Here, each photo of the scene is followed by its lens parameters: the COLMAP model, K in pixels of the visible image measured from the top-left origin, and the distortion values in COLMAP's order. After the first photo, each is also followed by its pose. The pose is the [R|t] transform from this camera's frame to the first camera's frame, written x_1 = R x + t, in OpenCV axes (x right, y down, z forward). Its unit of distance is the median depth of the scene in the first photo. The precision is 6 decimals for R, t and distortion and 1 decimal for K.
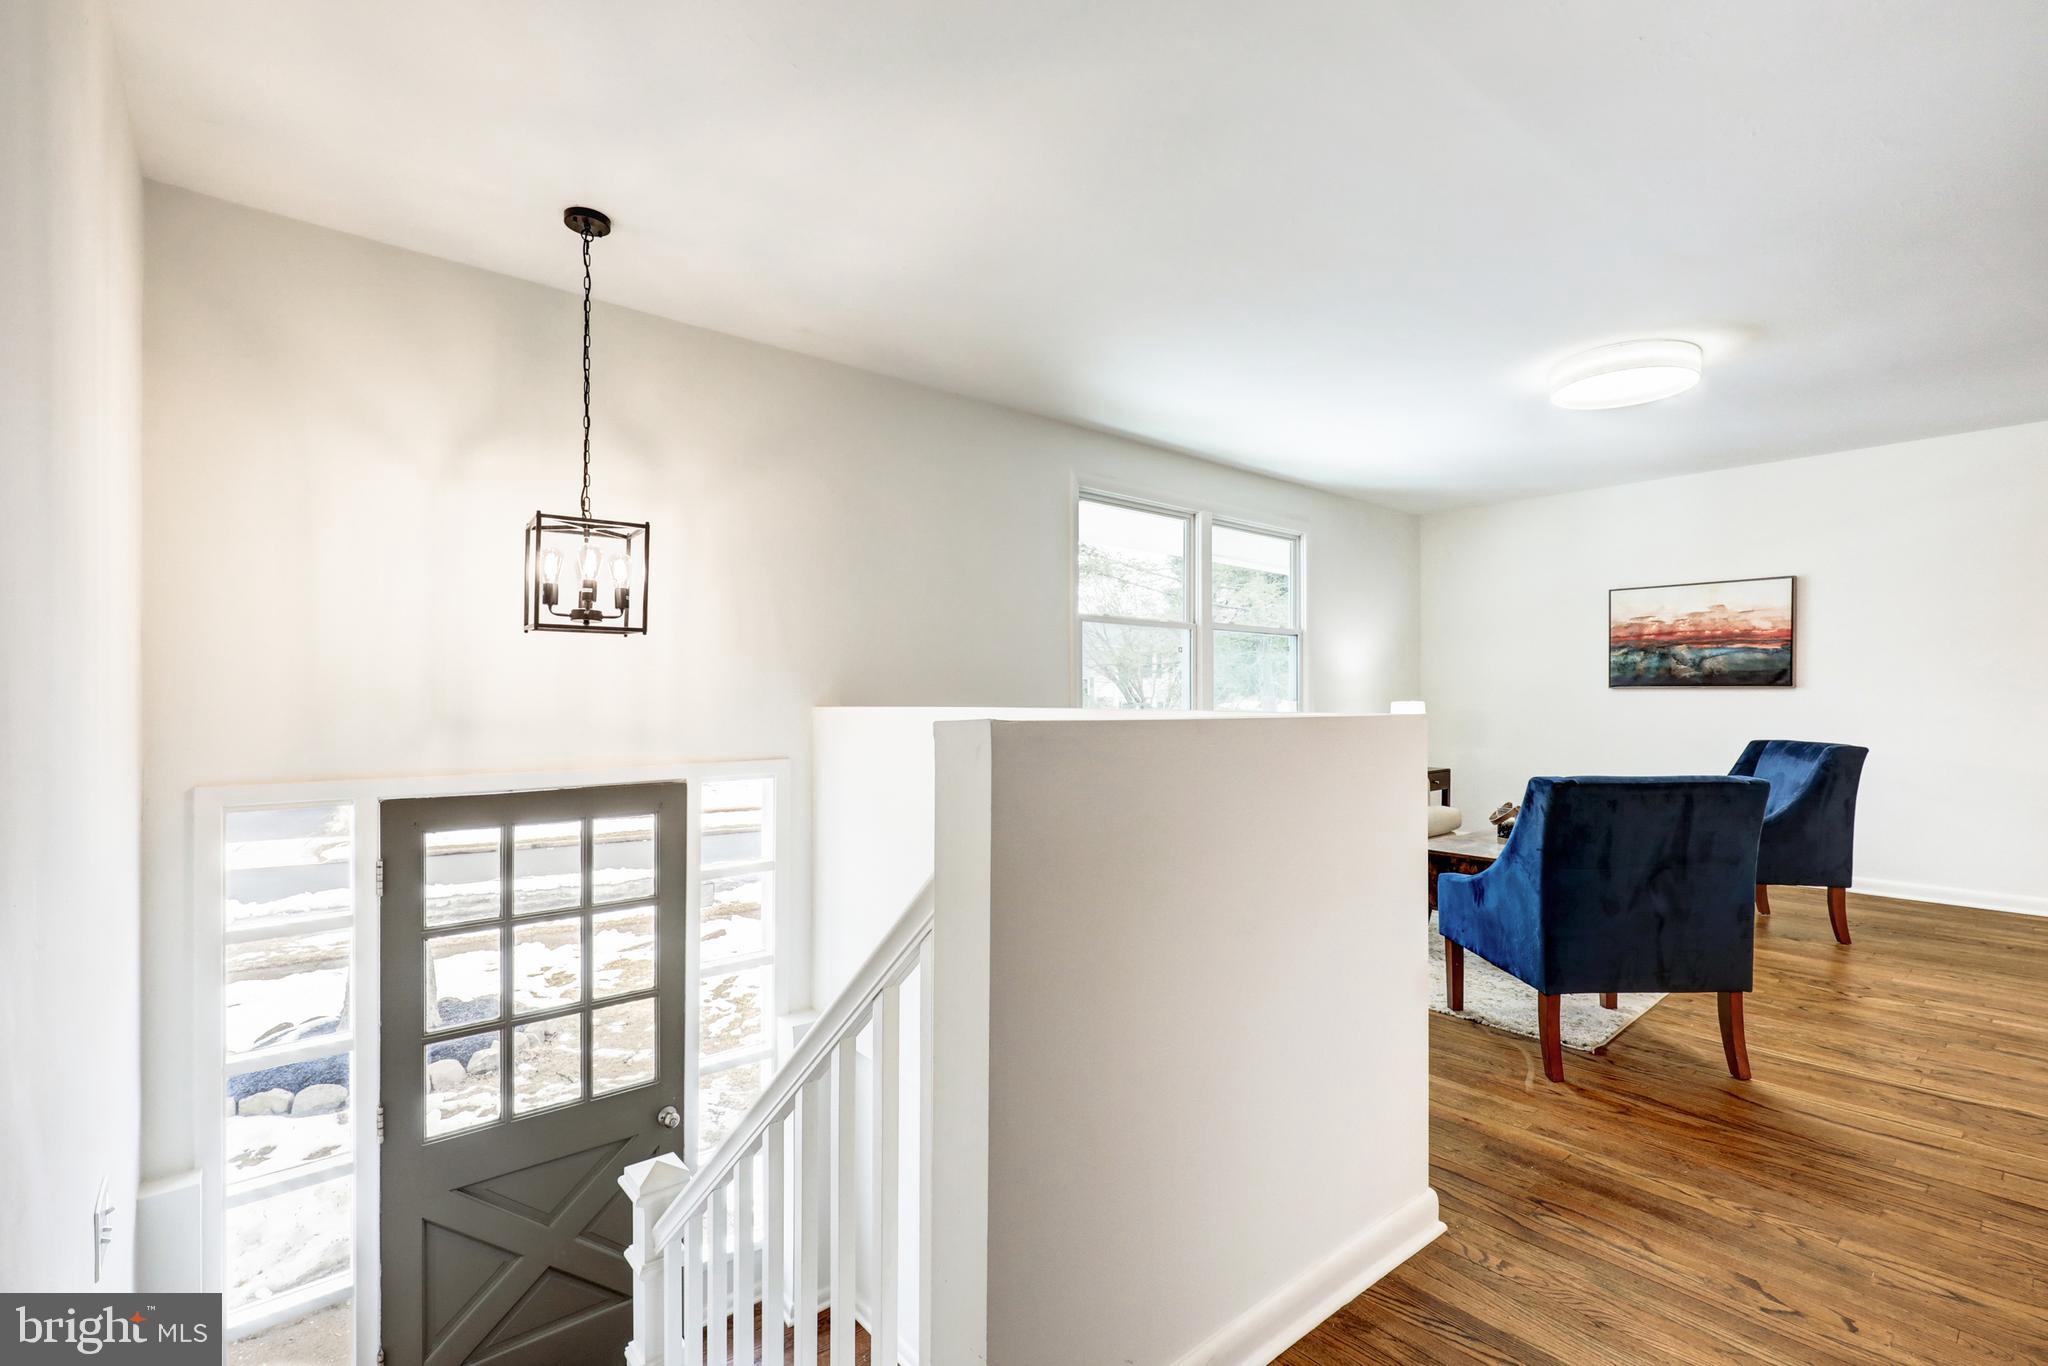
lens RADIAL K [[925.2, 0, 1028.8], [0, 925.2, 694.6], [0, 0, 1]] dist [-0.000512, 0.000064]
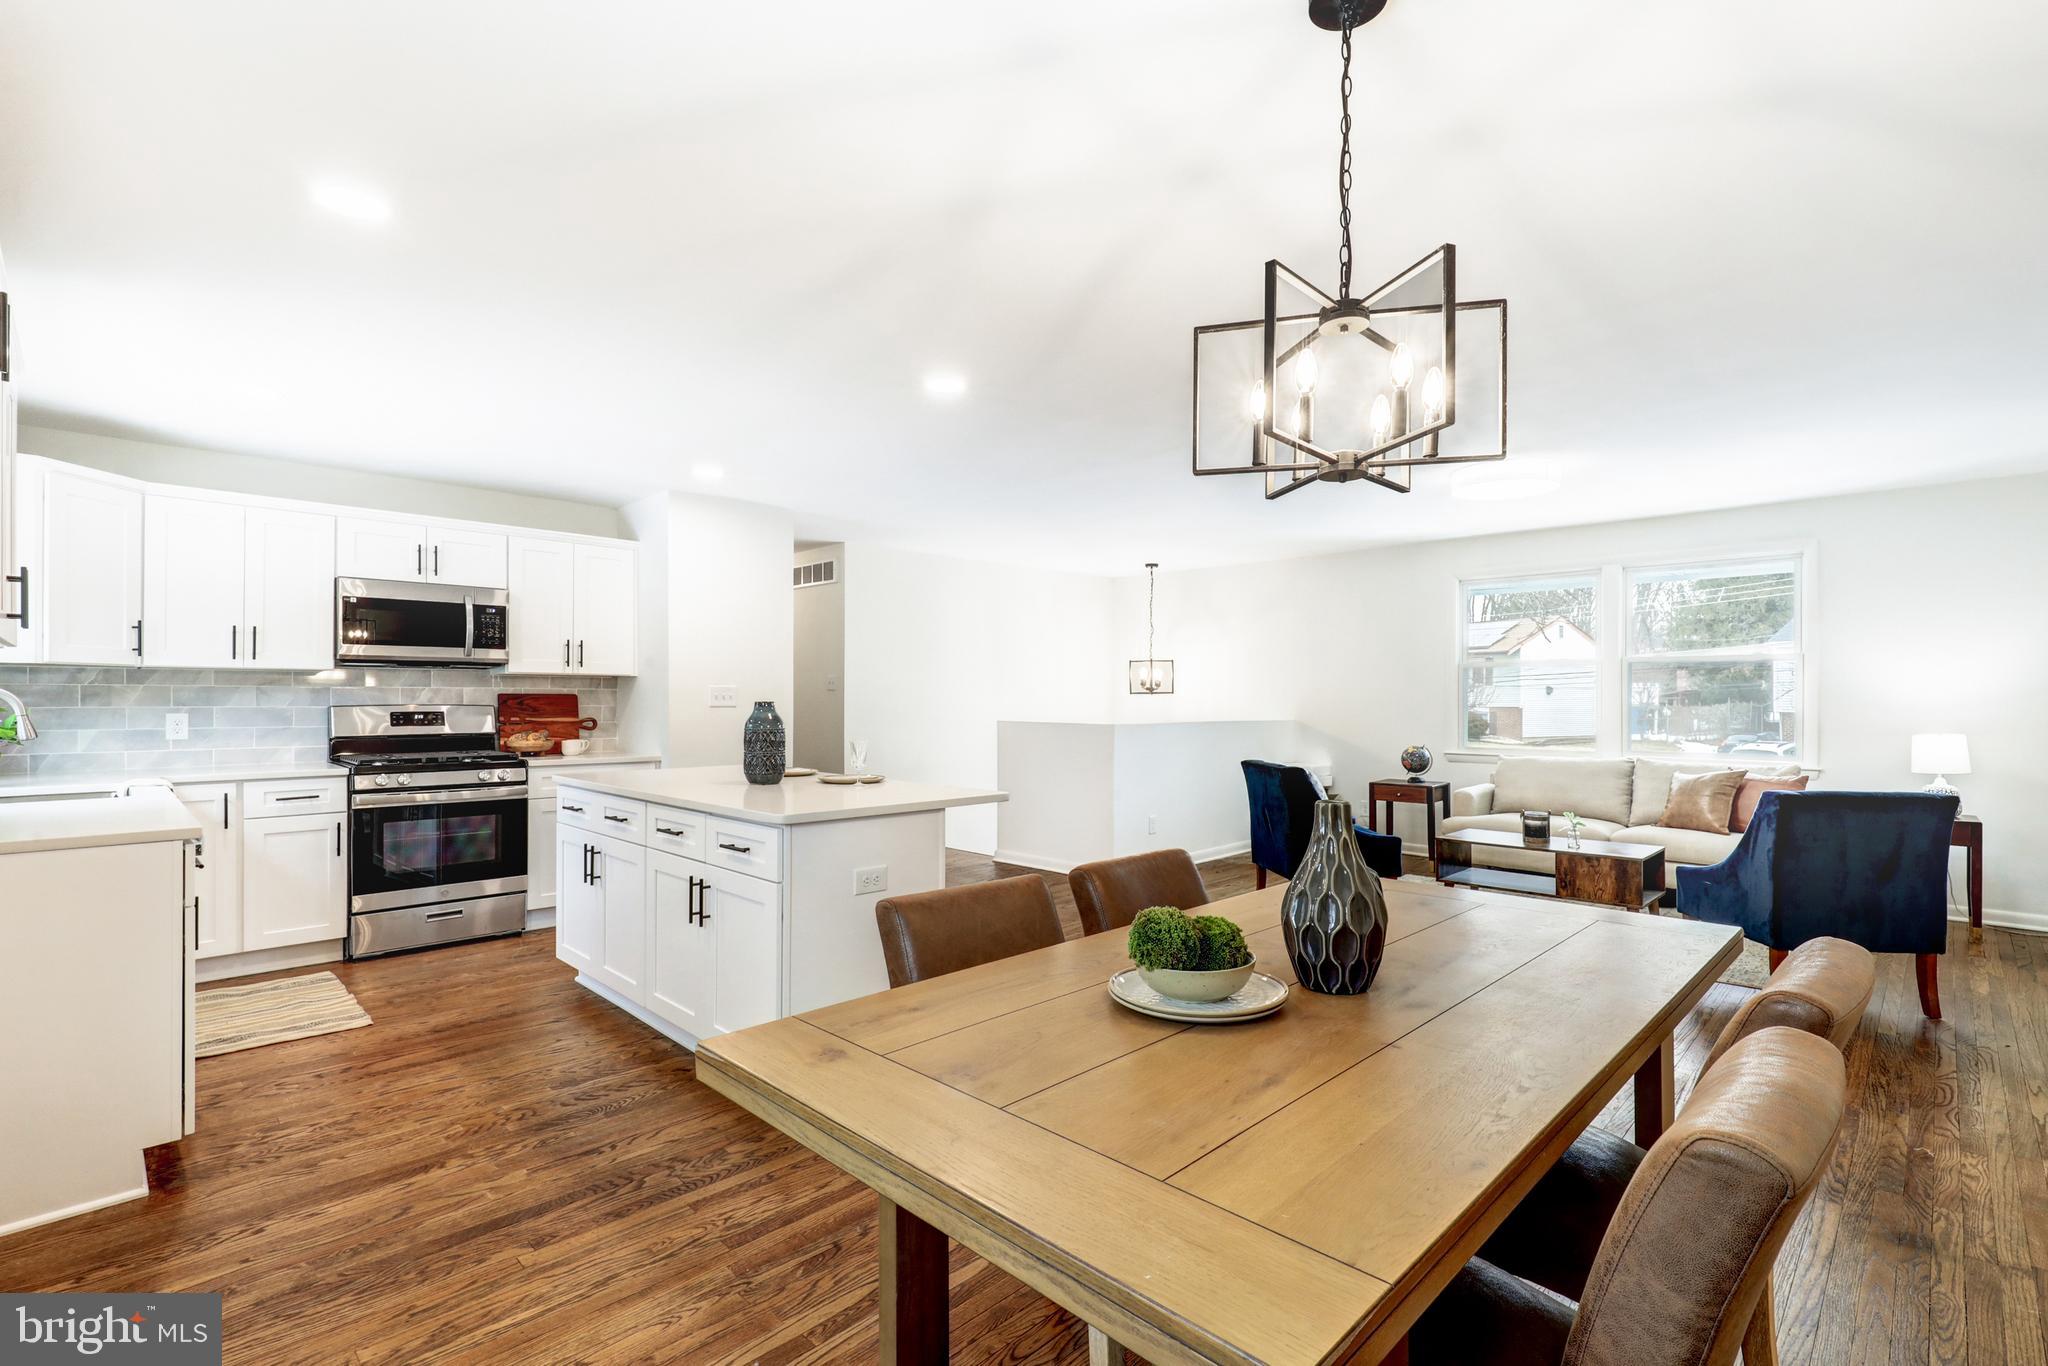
lens RADIAL K [[930.8, 0, 1032.4], [0, 930.8, 694.5], [0, 0, 1]] dist [-0.002528, 0.000297]
pose [[0.081764, -0.003814, -0.996644, 1.598913], [-0.003430, 0.999986, -0.004108, -0.029599], [0.996646, 0.003754, 0.081749, 0.192131]]
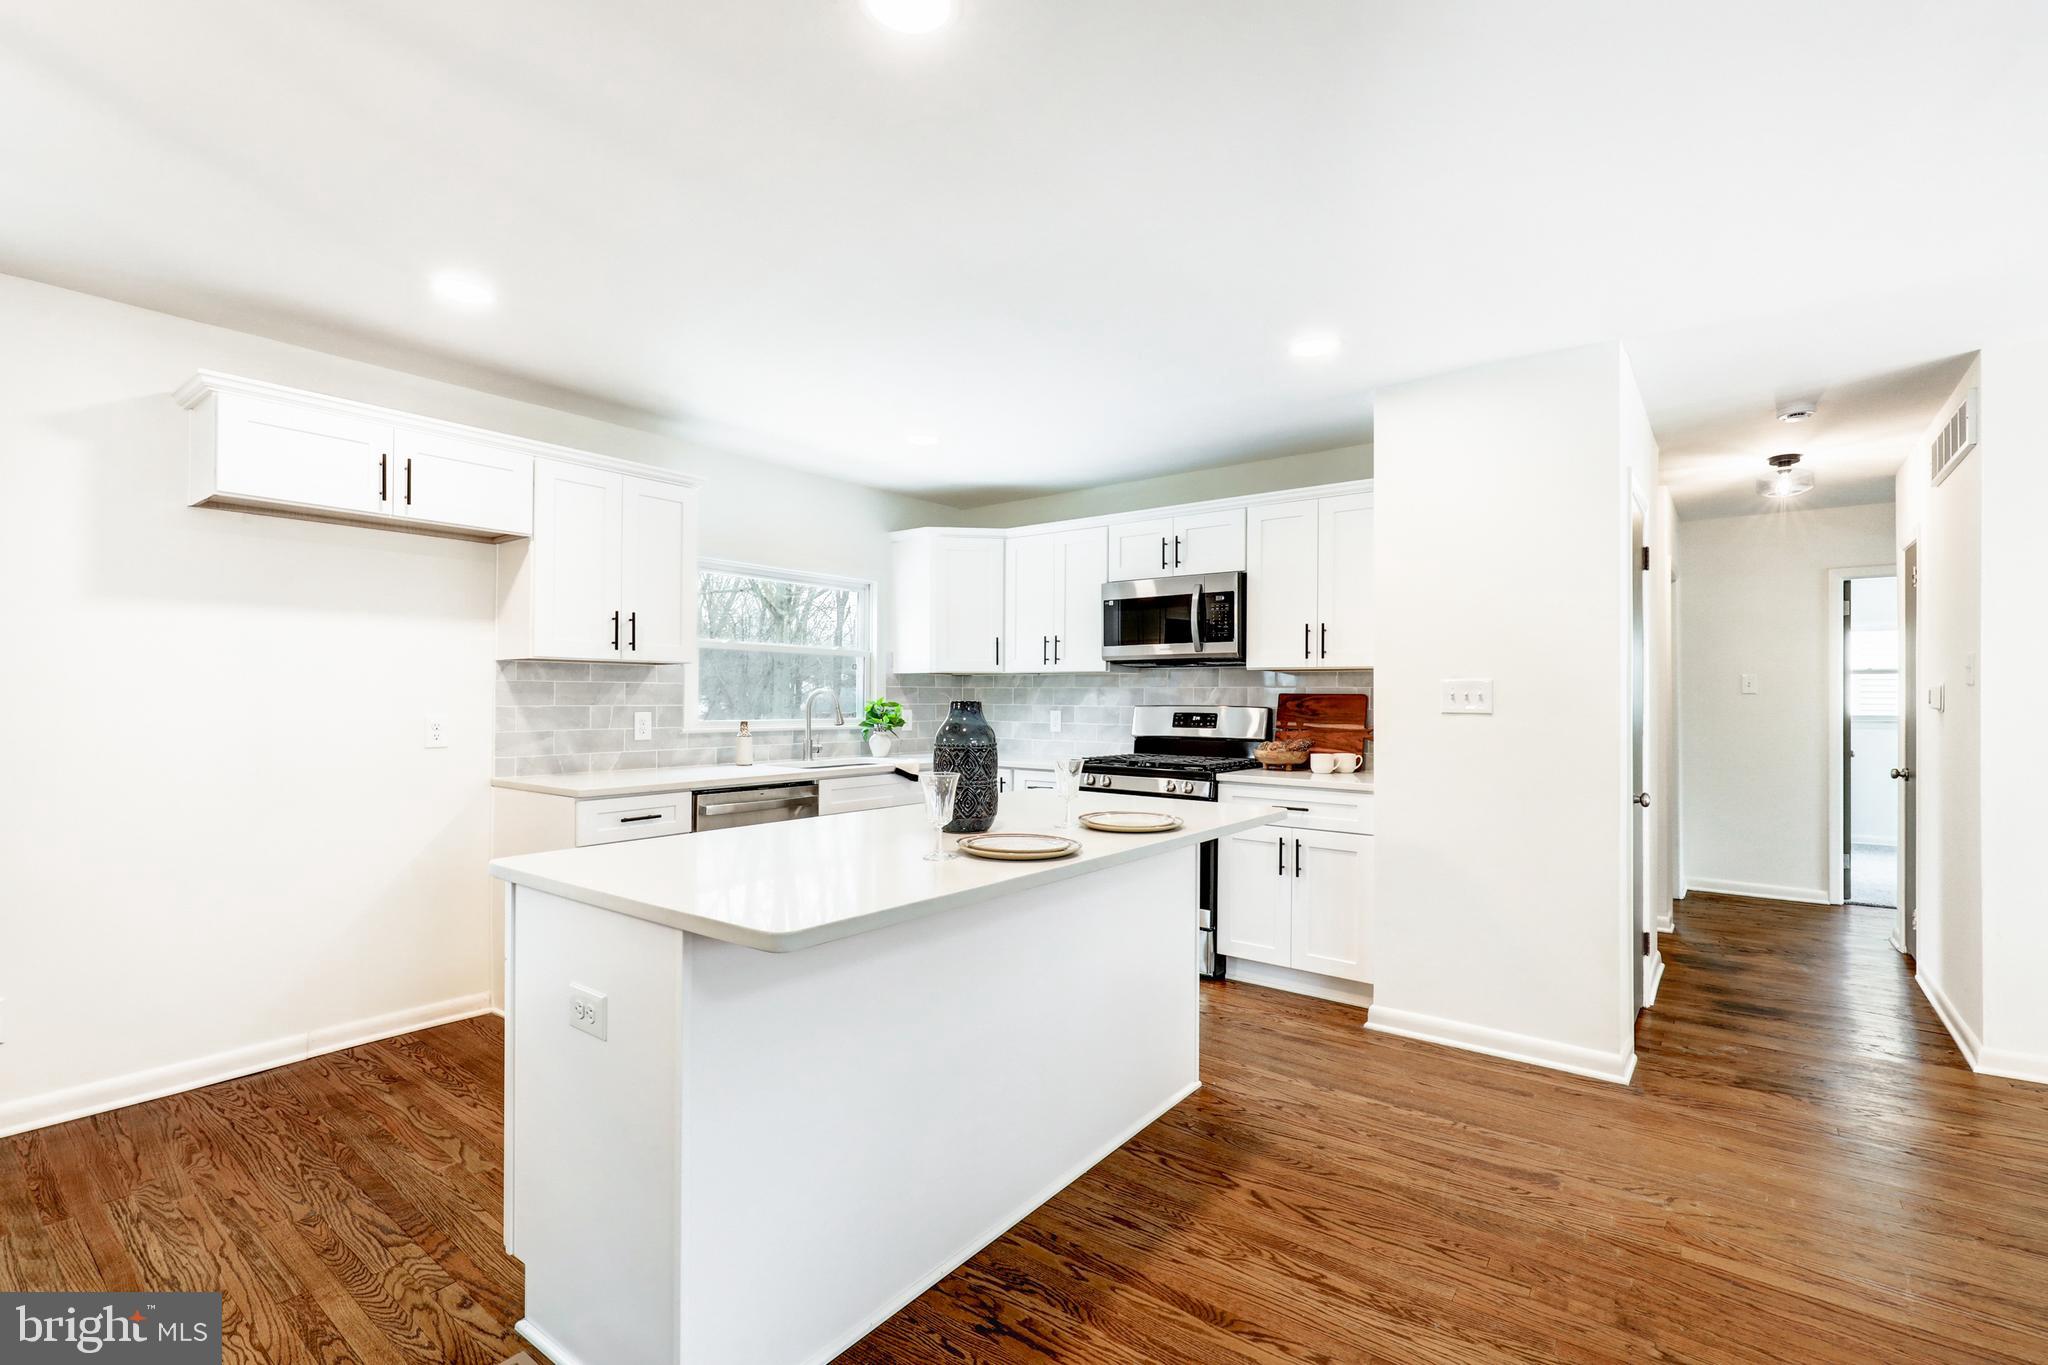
lens RADIAL K [[925.2, 0, 1028.8], [0, 925.2, 694.1], [0, 0, 1]] dist [-0.000512, 0.000064]
pose [[-0.978812, -0.005825, -0.204680, 0.814122], [-0.005499, 0.999983, -0.002157, -0.029052], [0.204689, -0.000986, -0.978827, 0.544470]]
